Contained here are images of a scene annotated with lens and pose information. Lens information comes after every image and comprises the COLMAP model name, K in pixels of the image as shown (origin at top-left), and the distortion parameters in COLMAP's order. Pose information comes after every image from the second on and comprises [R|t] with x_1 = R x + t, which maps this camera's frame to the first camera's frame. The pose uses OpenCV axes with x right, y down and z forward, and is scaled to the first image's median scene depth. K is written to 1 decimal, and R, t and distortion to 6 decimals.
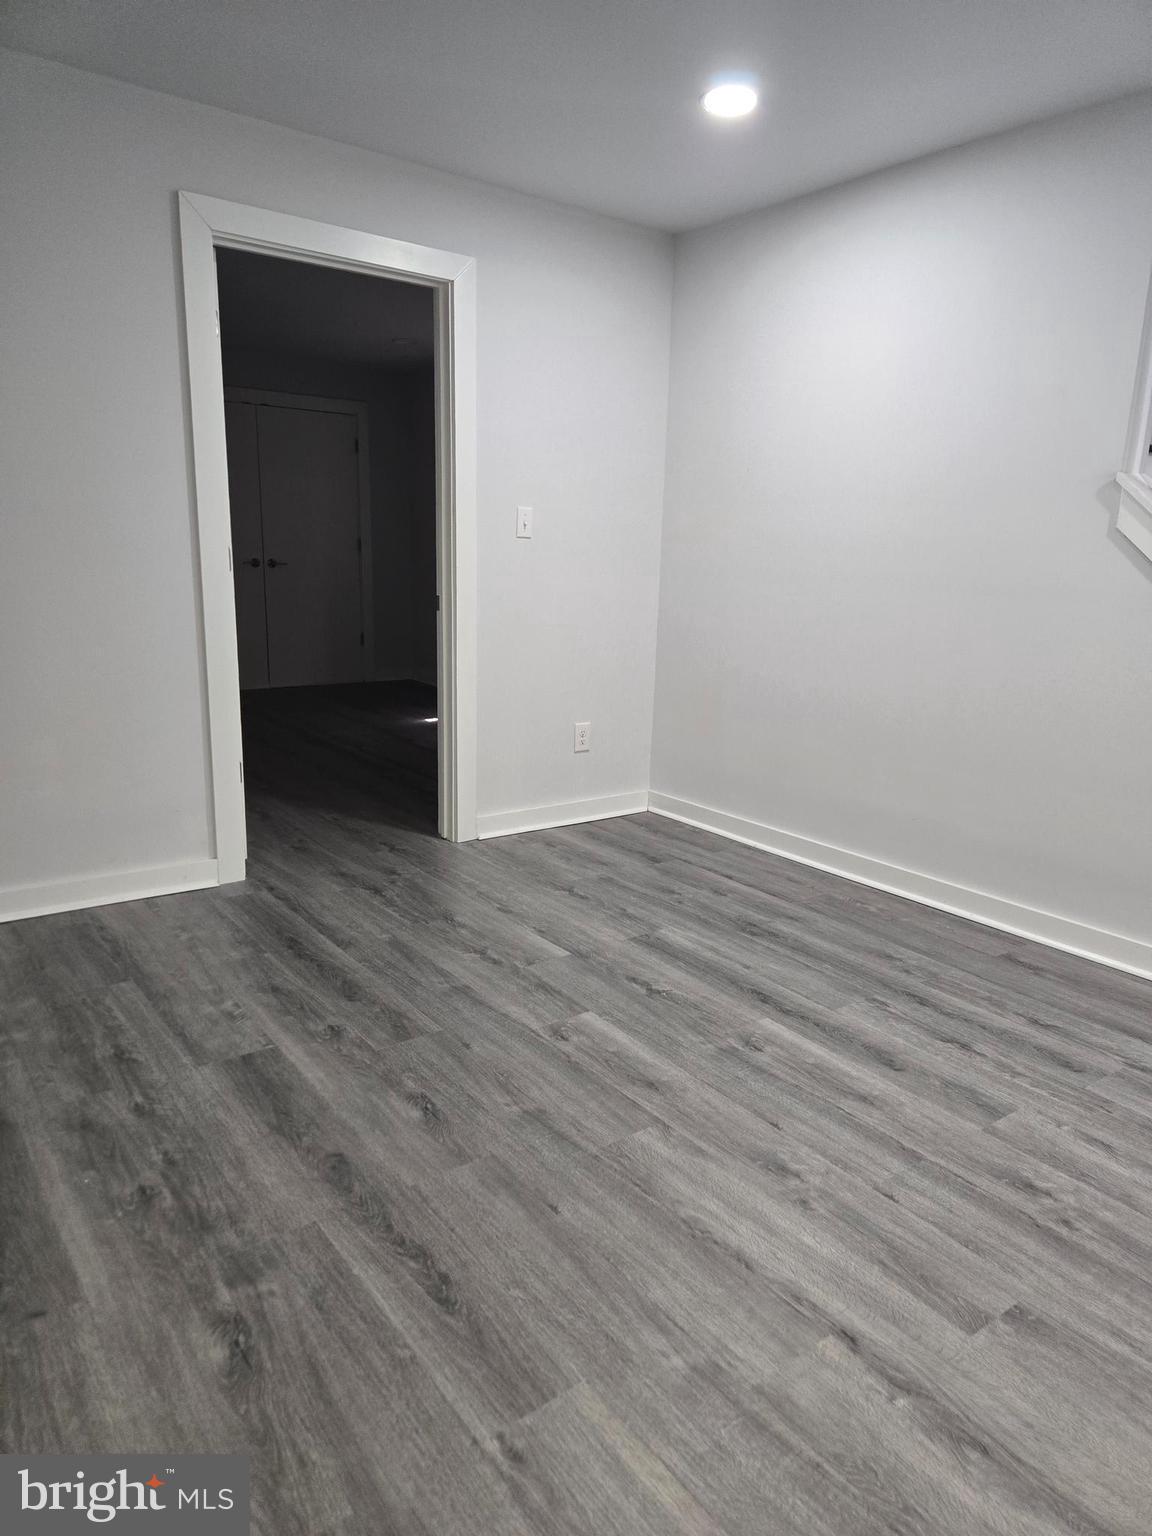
lens RADIAL K [[1041.0, 0, 579.2], [0, 1041.0, 771.1], [0, 0, 1]] dist [0.070796, -0.058377]
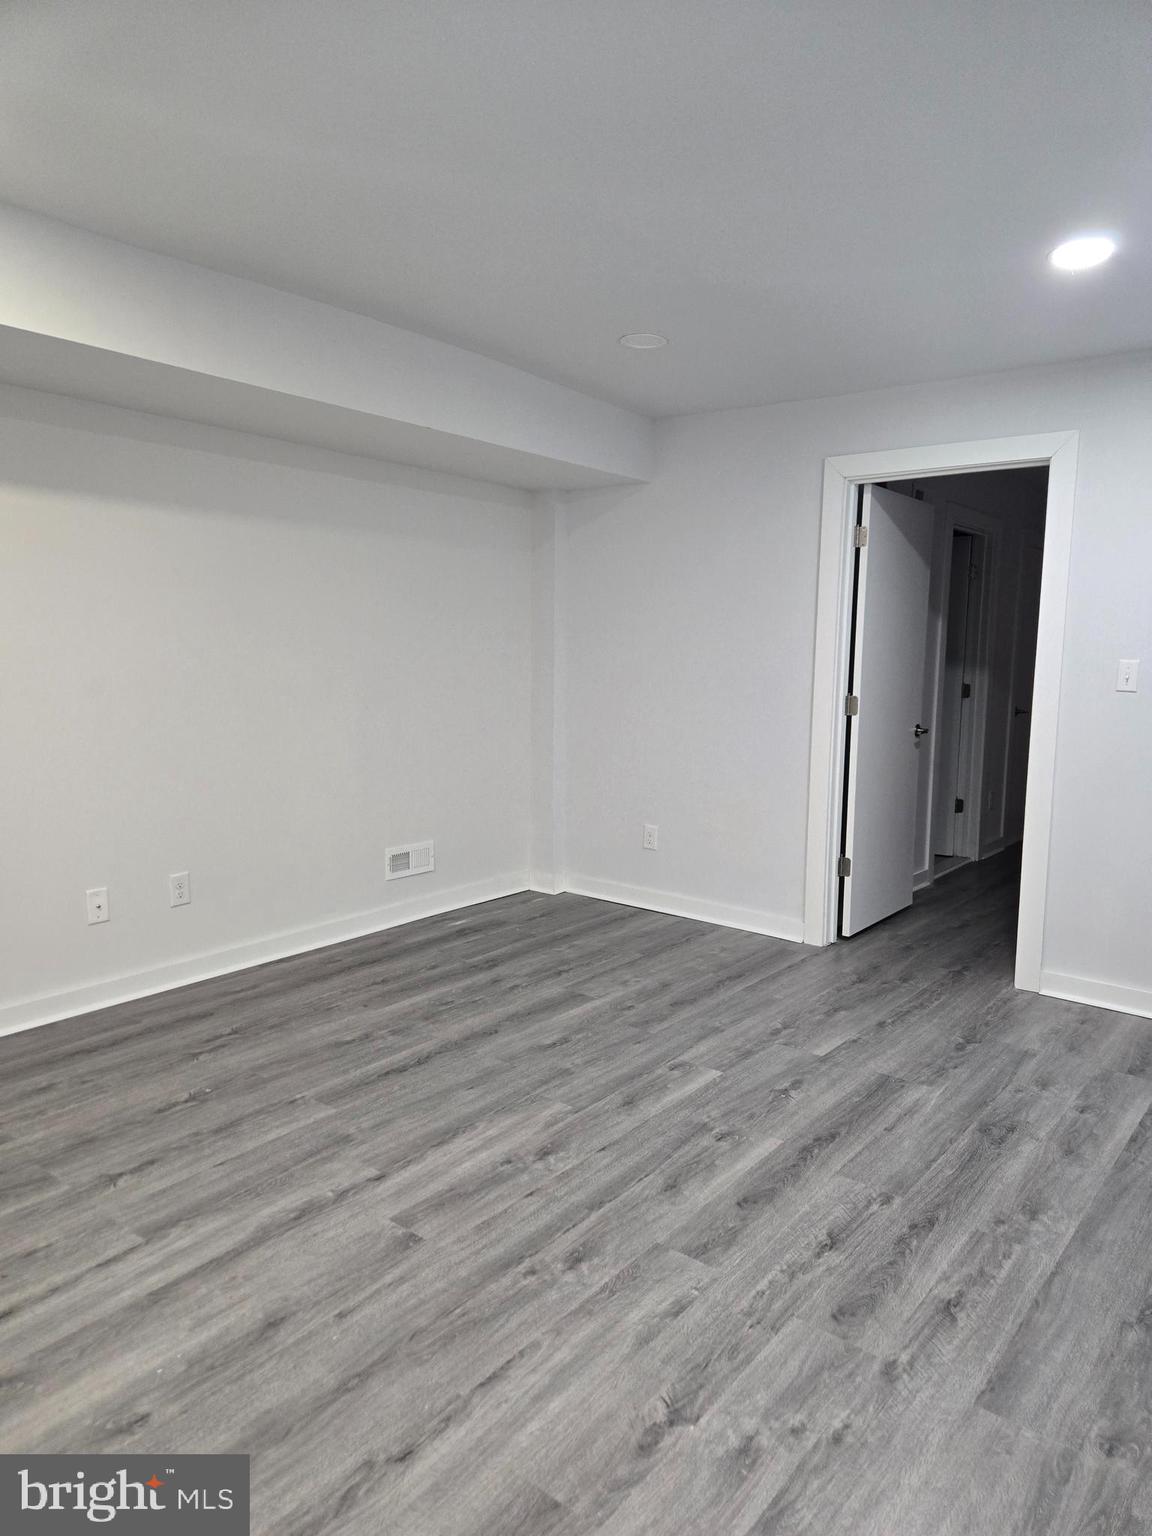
lens RADIAL K [[1041.0, 0, 579.7], [0, 1041.0, 764.1], [0, 0, 1]] dist [0.070796, -0.058377]
pose [[0.236489, 0.086839, -0.967746, 1.168053], [-0.223215, 0.974215, 0.032872, -0.126323], [0.945647, 0.208242, 0.249774, 0.487952]]
